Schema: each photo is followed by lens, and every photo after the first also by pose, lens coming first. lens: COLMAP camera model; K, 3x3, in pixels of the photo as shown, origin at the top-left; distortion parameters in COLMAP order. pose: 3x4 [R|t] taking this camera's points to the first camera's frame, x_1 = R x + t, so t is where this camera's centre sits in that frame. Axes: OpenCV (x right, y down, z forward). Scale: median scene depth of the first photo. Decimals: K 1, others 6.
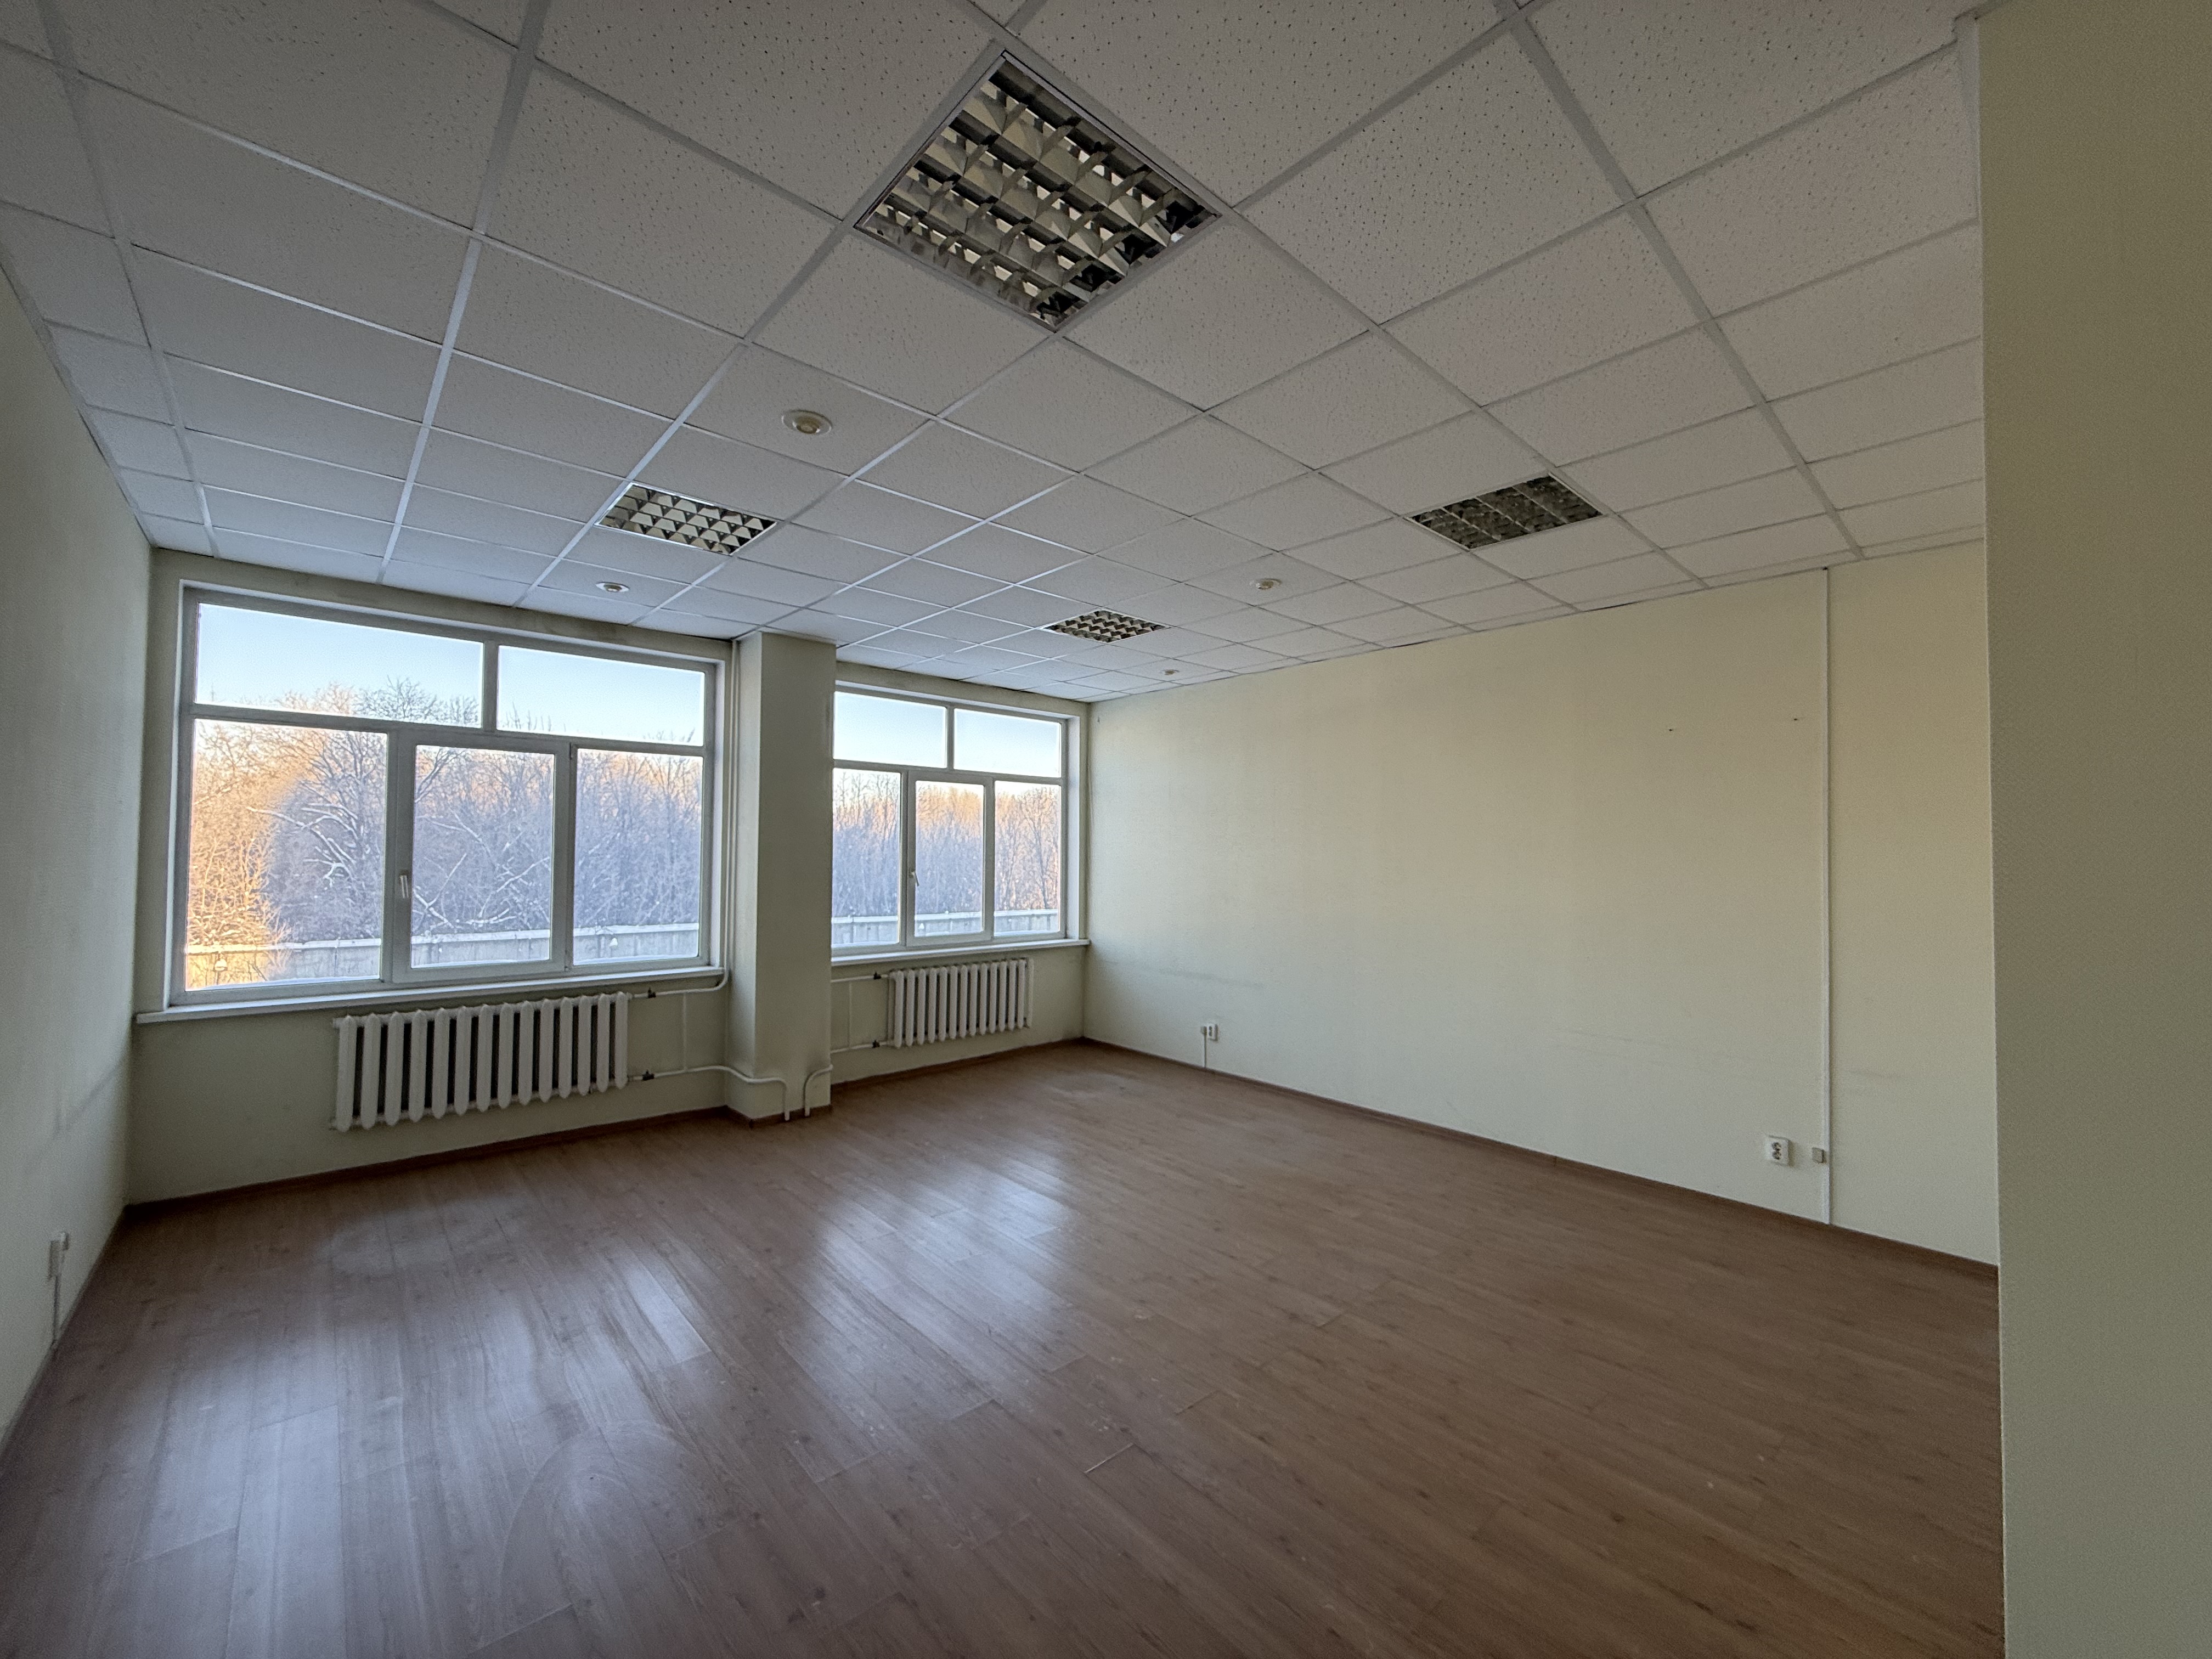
lens RADIAL K [[874.7, 0, 1096.0], [0, 874.7, 804.8], [0, 0, 1]] dist [0.010516, -0.000501]
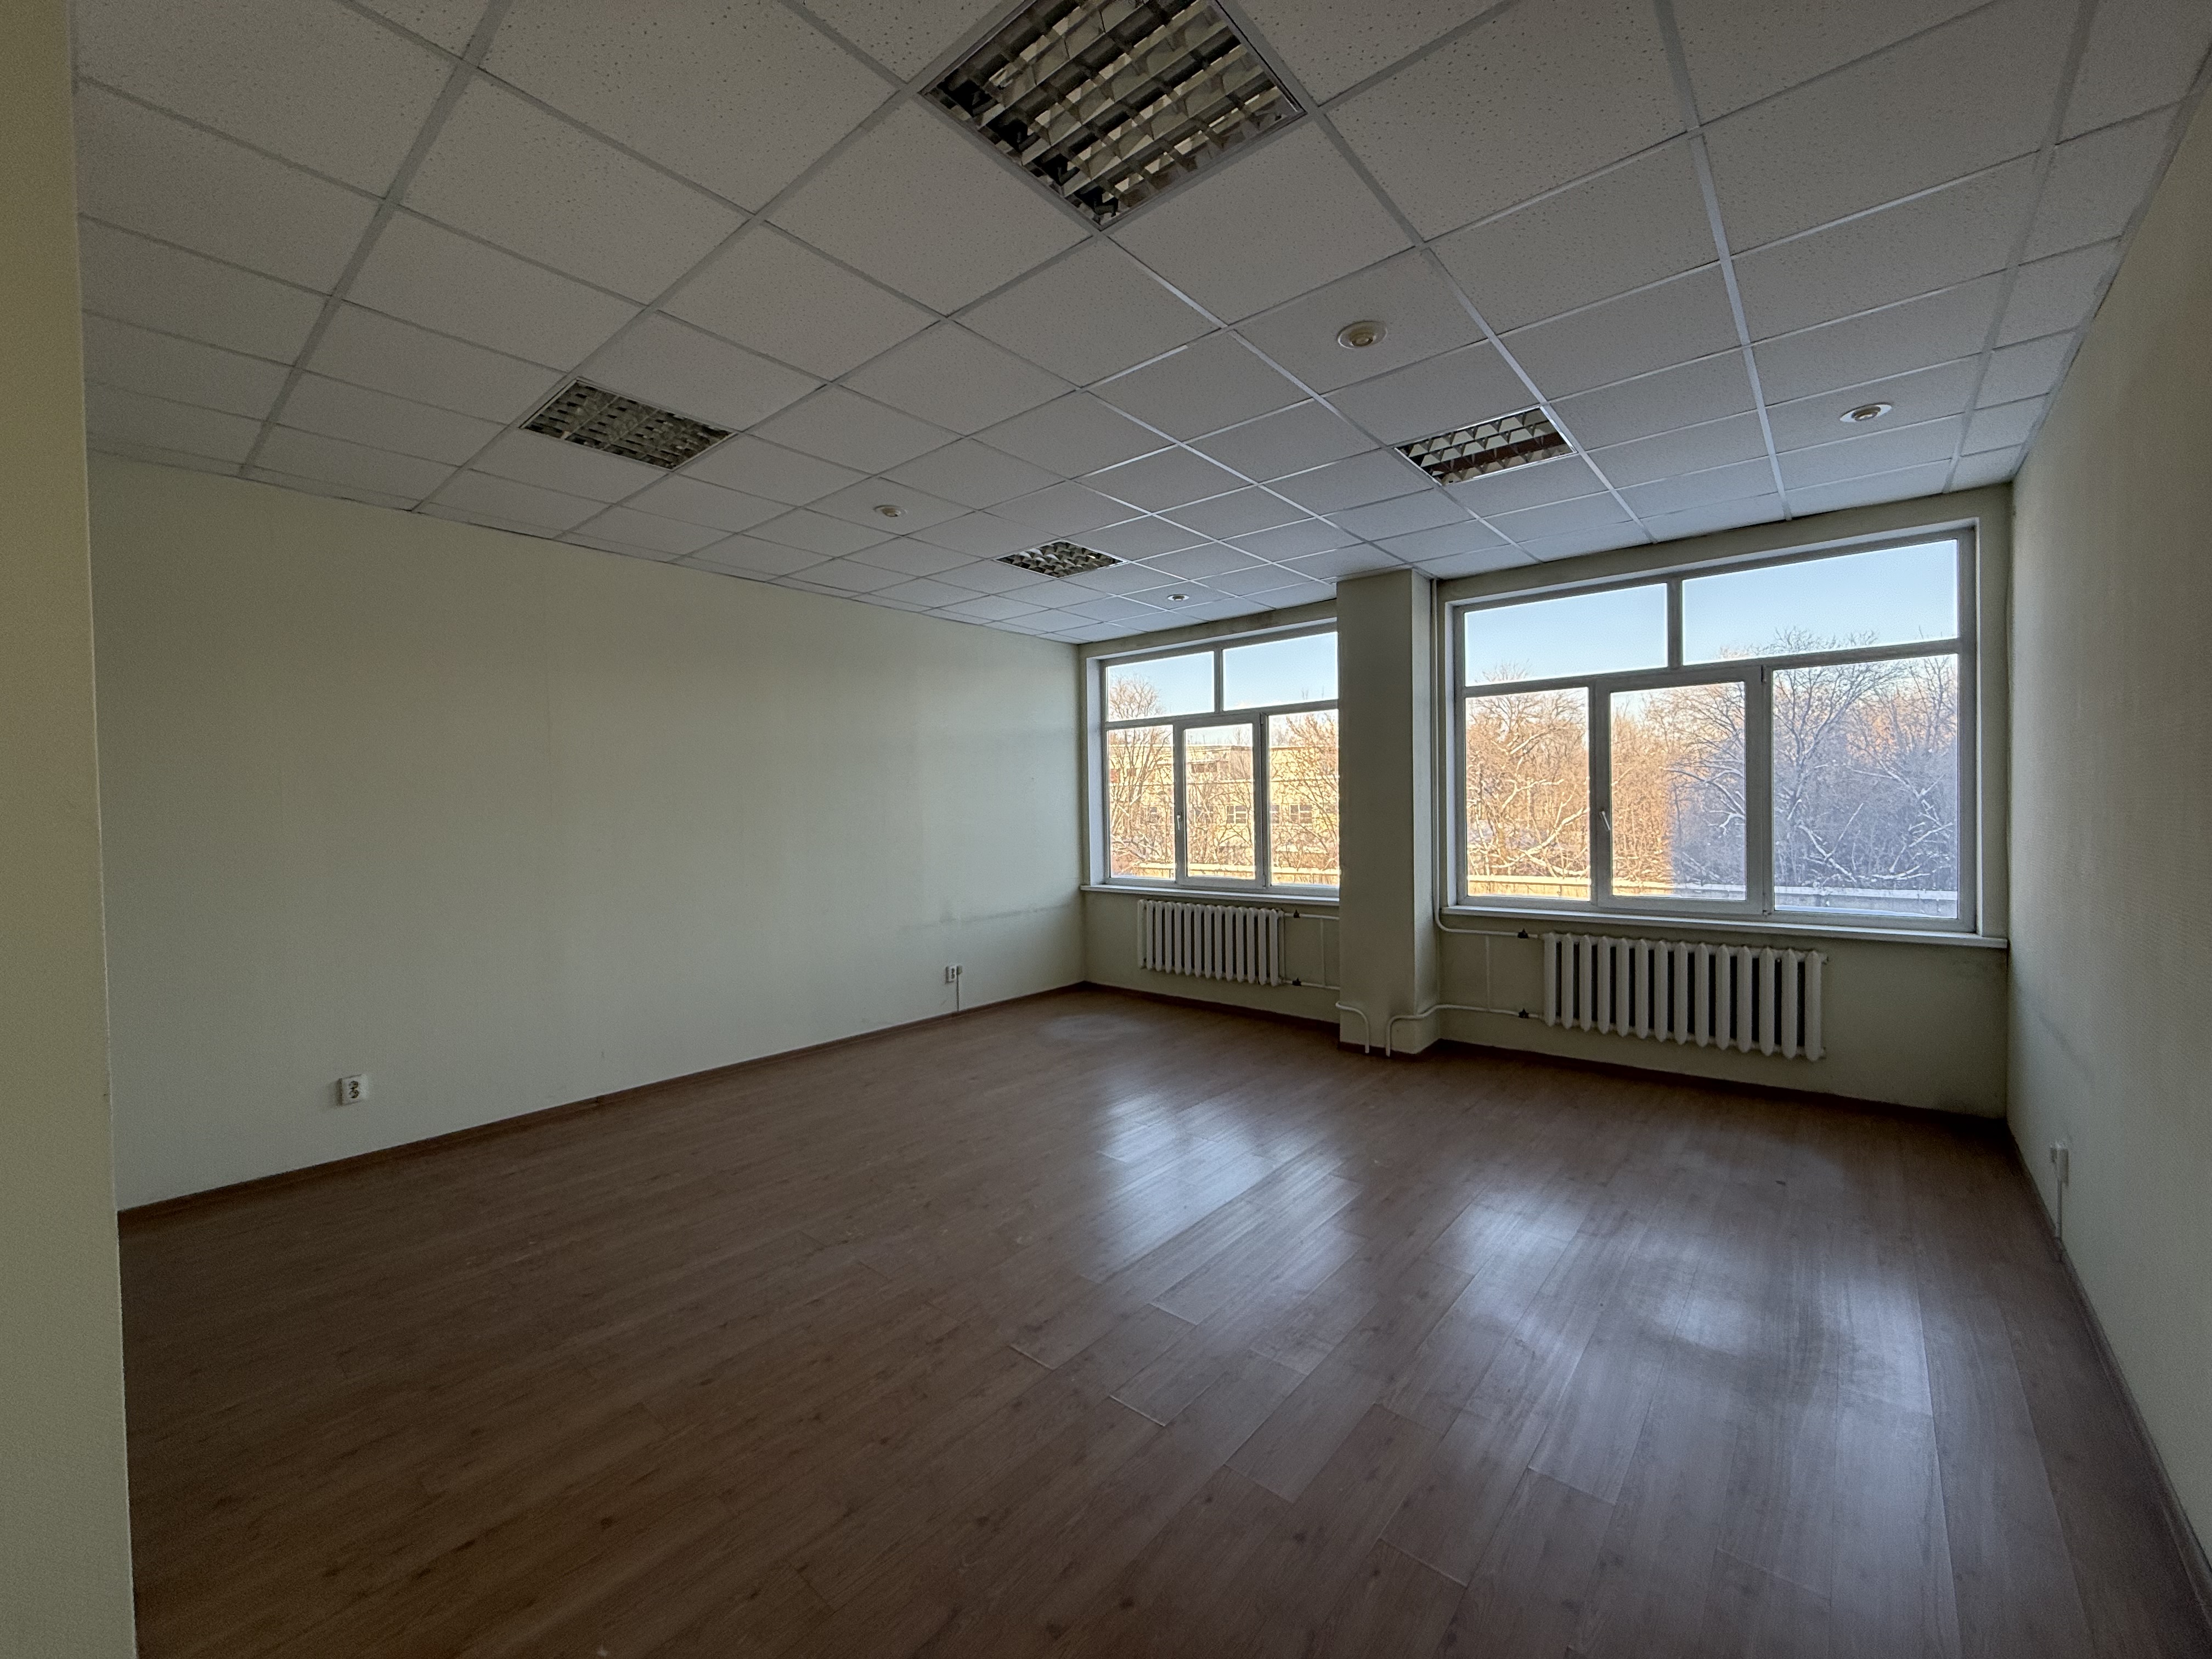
lens RADIAL K [[874.7, 0, 1089.5], [0, 874.7, 818.9], [0, 0, 1]] dist [0.010516, -0.000501]
pose [[0.104230, 0.010307, -0.994500, 0.583587], [0.081061, 0.996531, 0.018824, 0.035053], [0.991244, -0.082578, 0.103033, 0.540882]]
